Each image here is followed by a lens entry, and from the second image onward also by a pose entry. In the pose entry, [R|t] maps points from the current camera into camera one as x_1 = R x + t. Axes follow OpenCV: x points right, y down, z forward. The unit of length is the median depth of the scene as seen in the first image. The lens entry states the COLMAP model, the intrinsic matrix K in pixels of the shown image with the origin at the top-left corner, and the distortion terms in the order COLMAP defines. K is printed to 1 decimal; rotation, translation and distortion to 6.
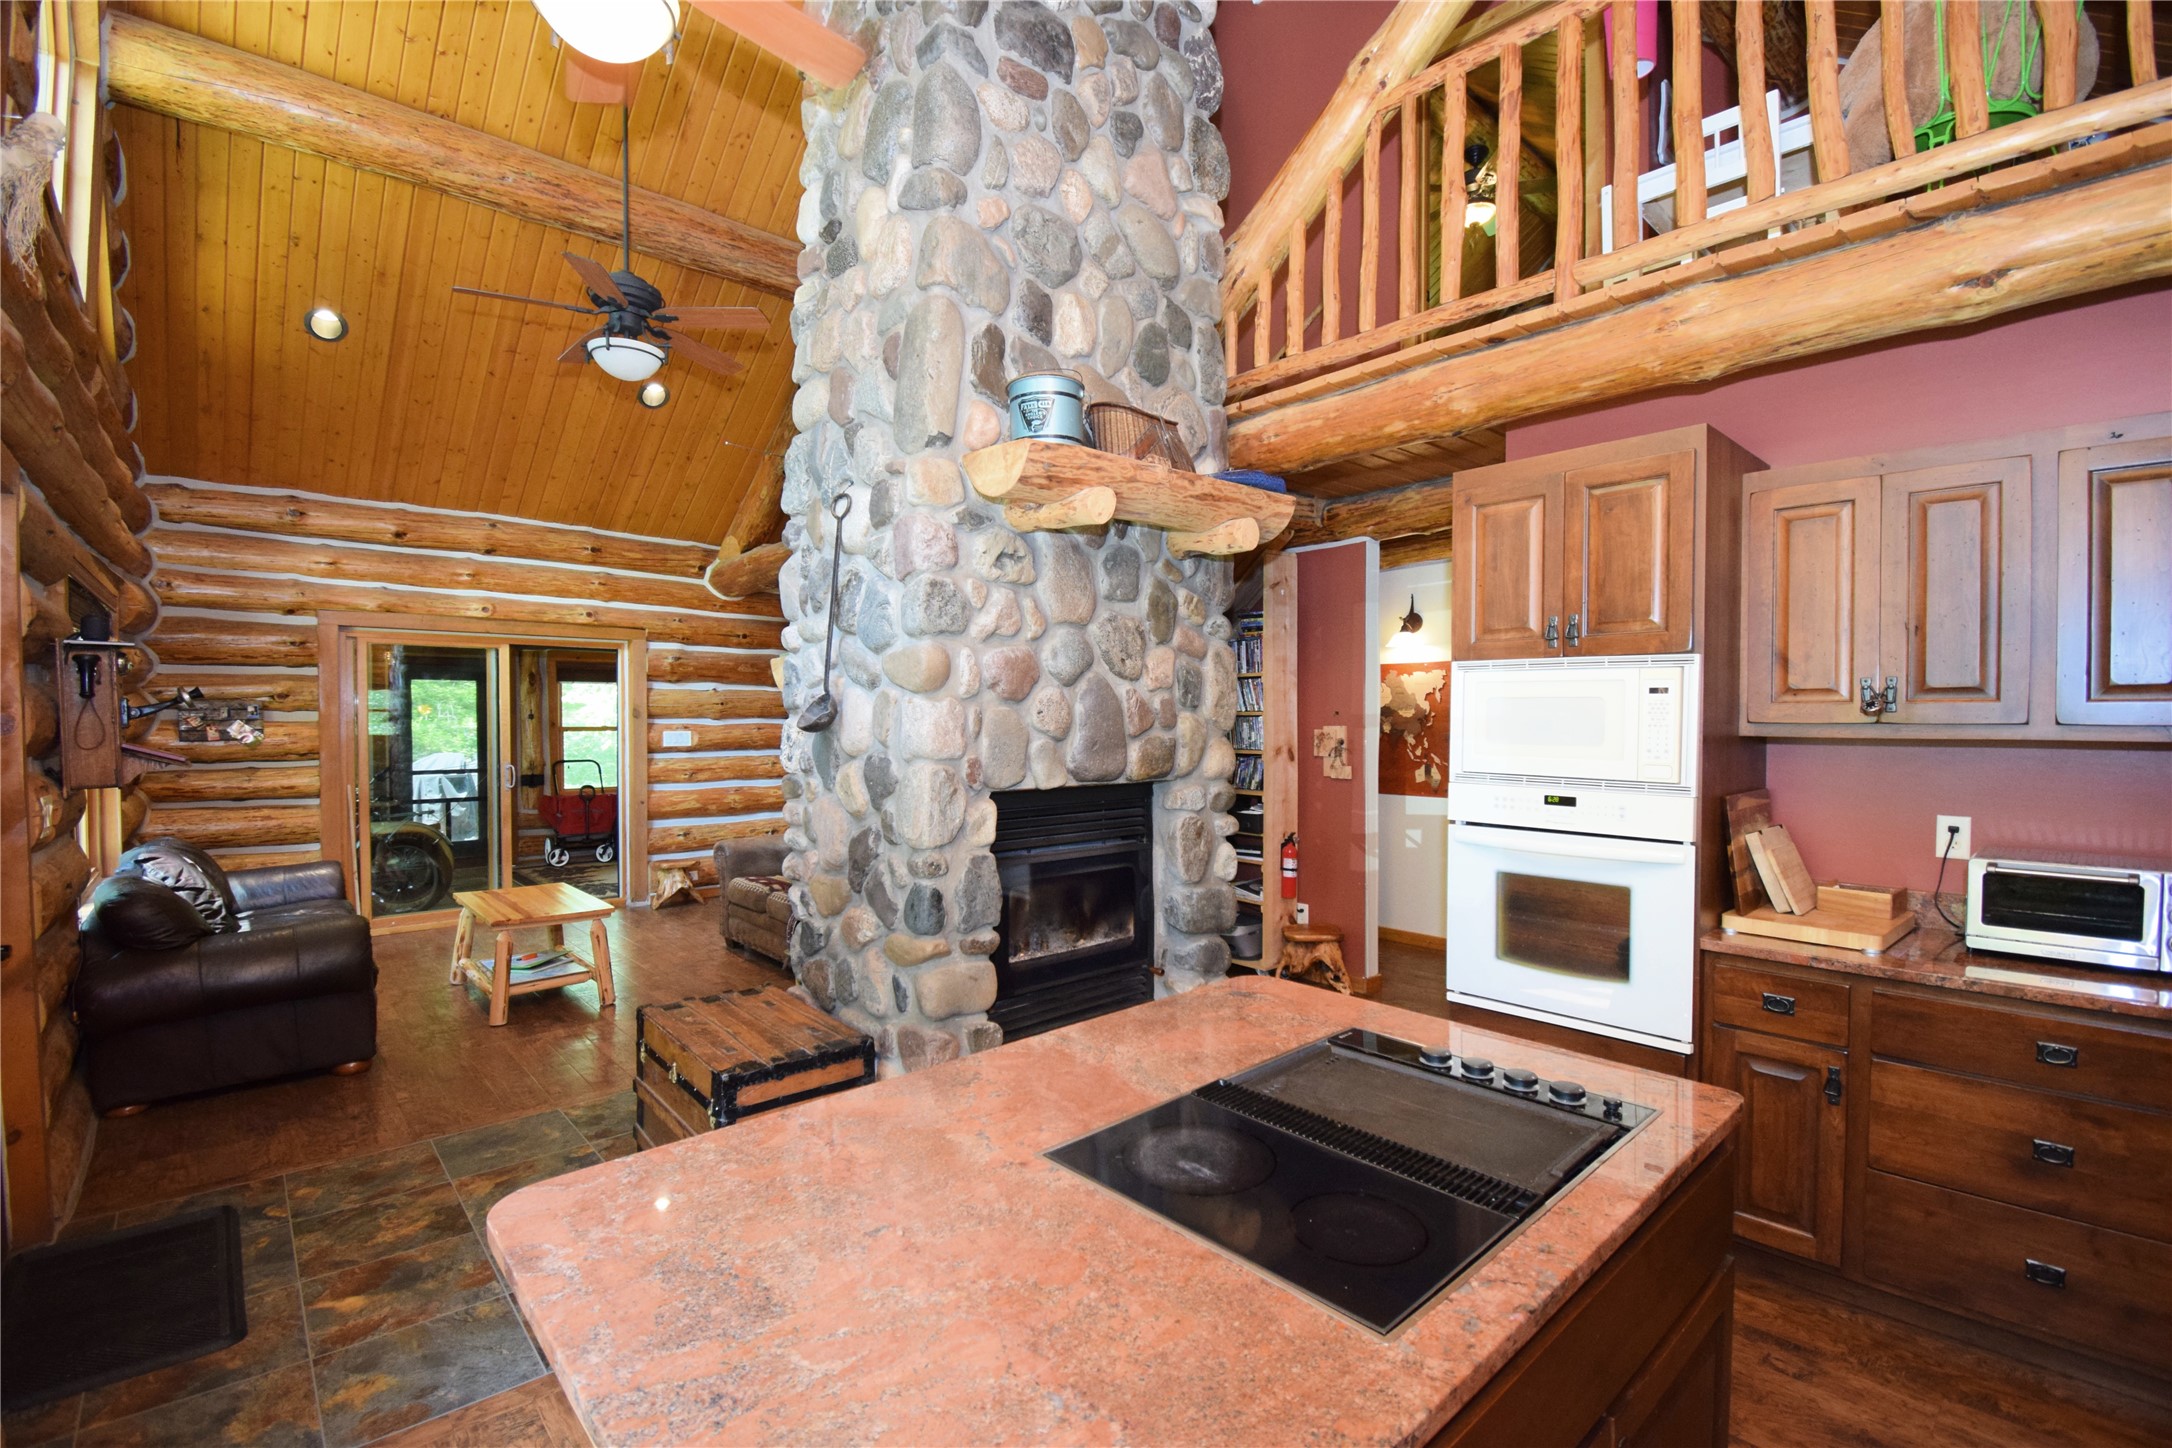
lens RADIAL K [[958.9, 0, 1100.6], [0, 958.9, 732.2], [0, 0, 1]] dist [0.017022, -0.026145]
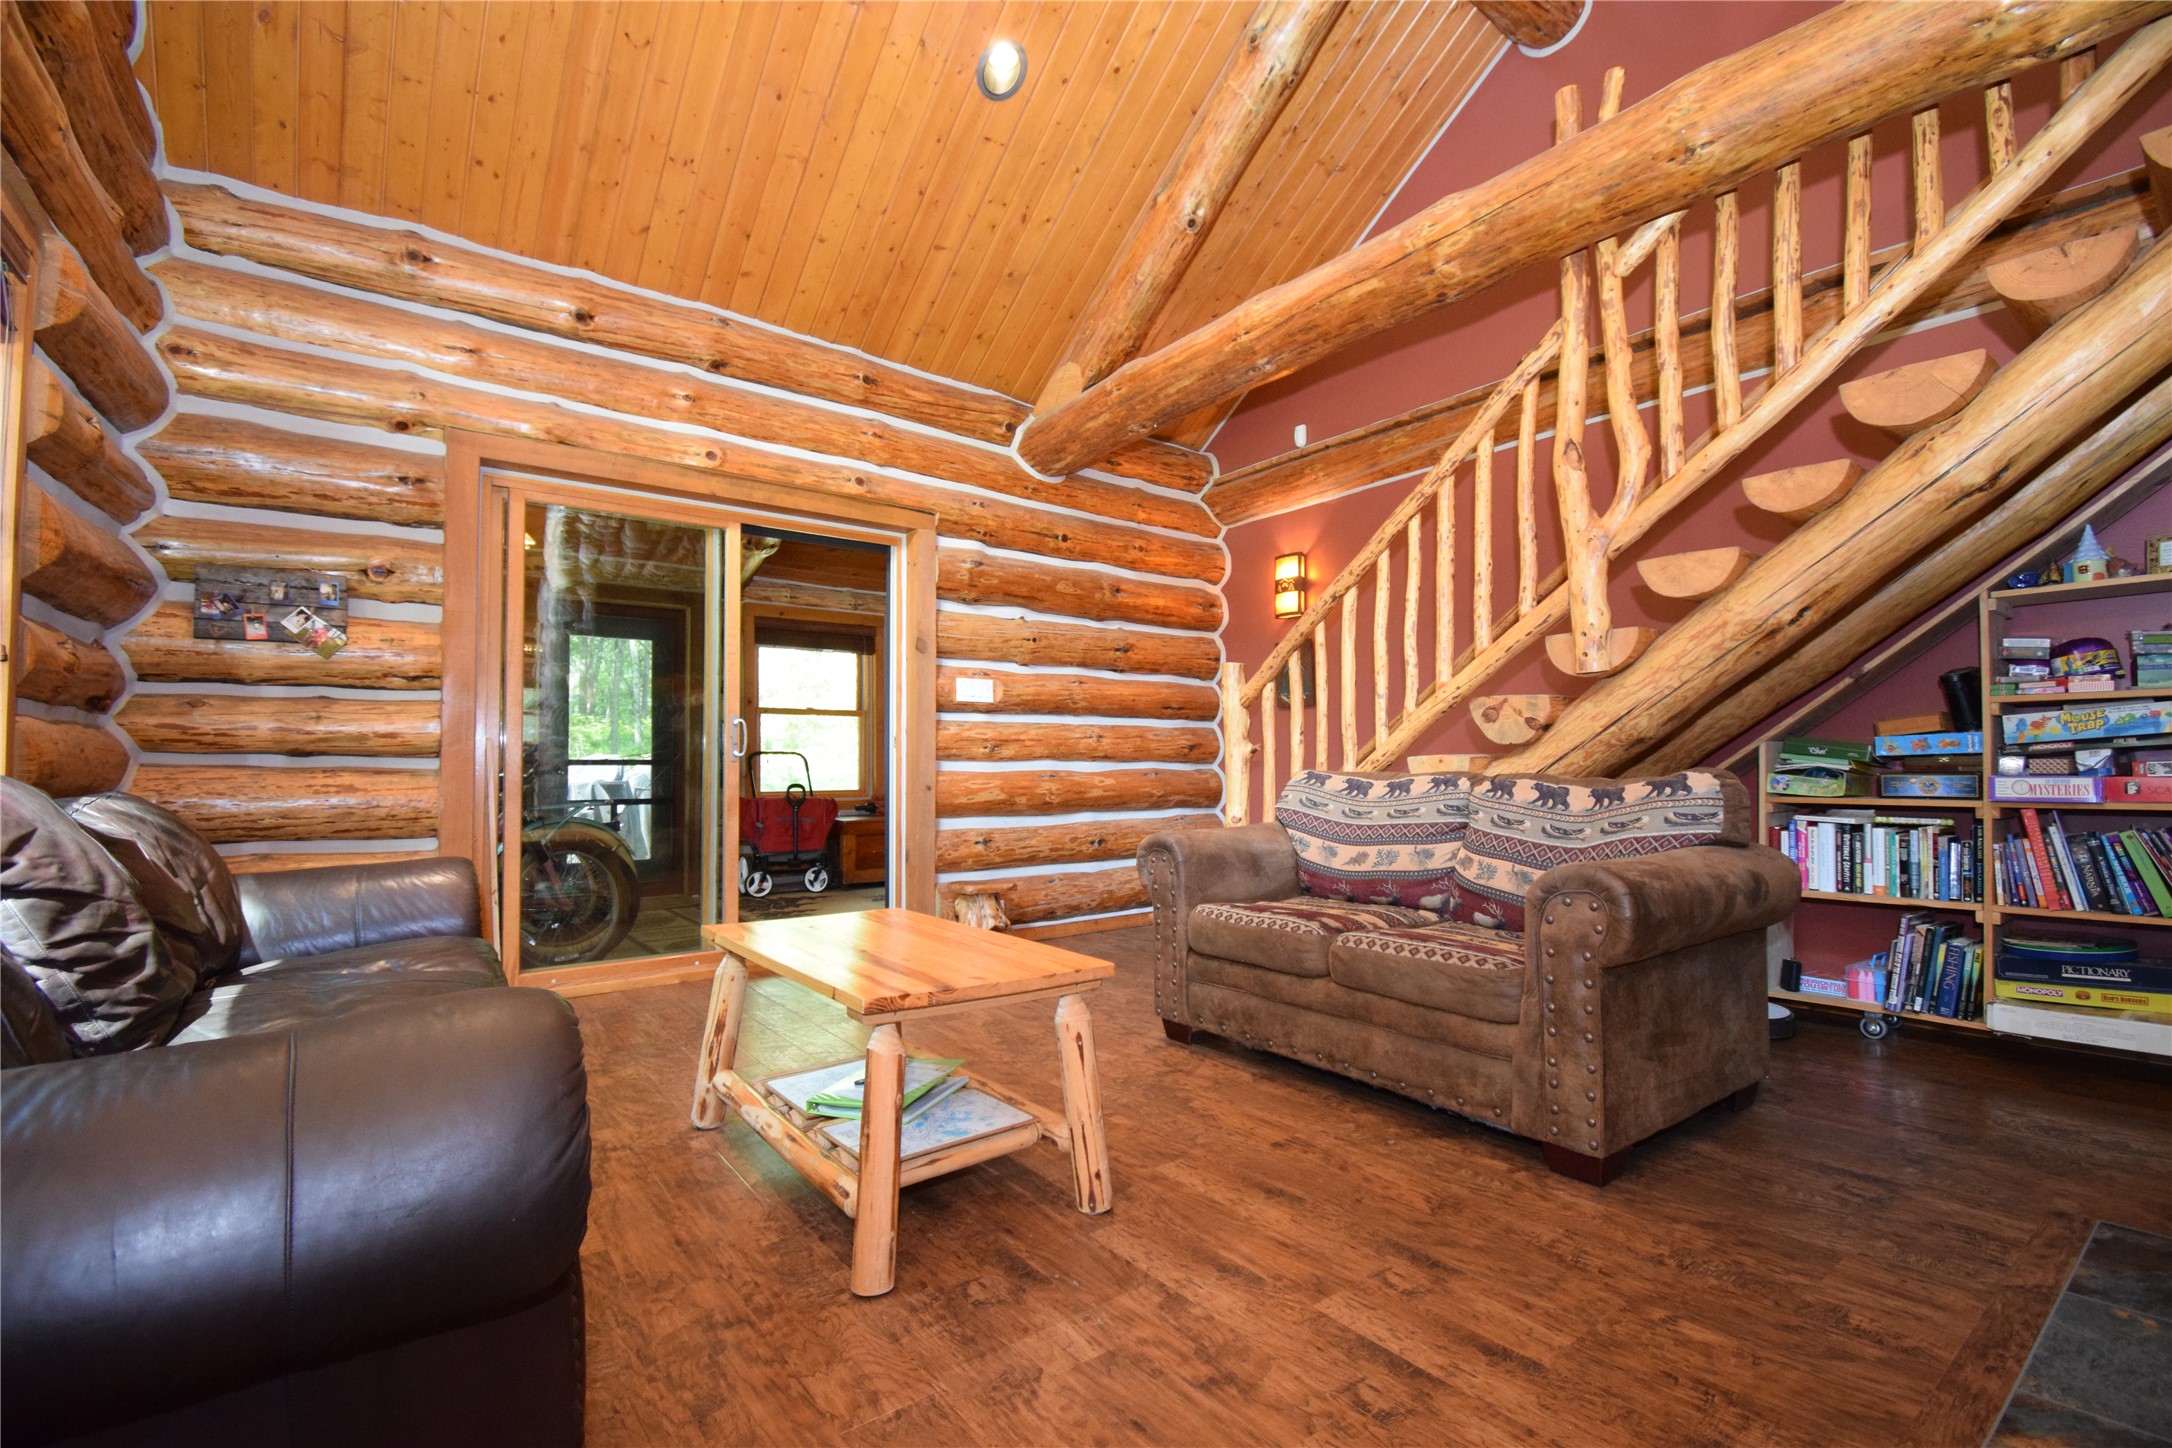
lens RADIAL K [[958.9, 0, 1100.6], [0, 958.9, 732.2], [0, 0, 1]] dist [0.017022, -0.026145]
pose [[0.995766, -0.007954, -0.091581, -0.330232], [0.003227, 0.998660, -0.051651, 0.074354], [0.091869, 0.051137, 0.994457, 0.416013]]
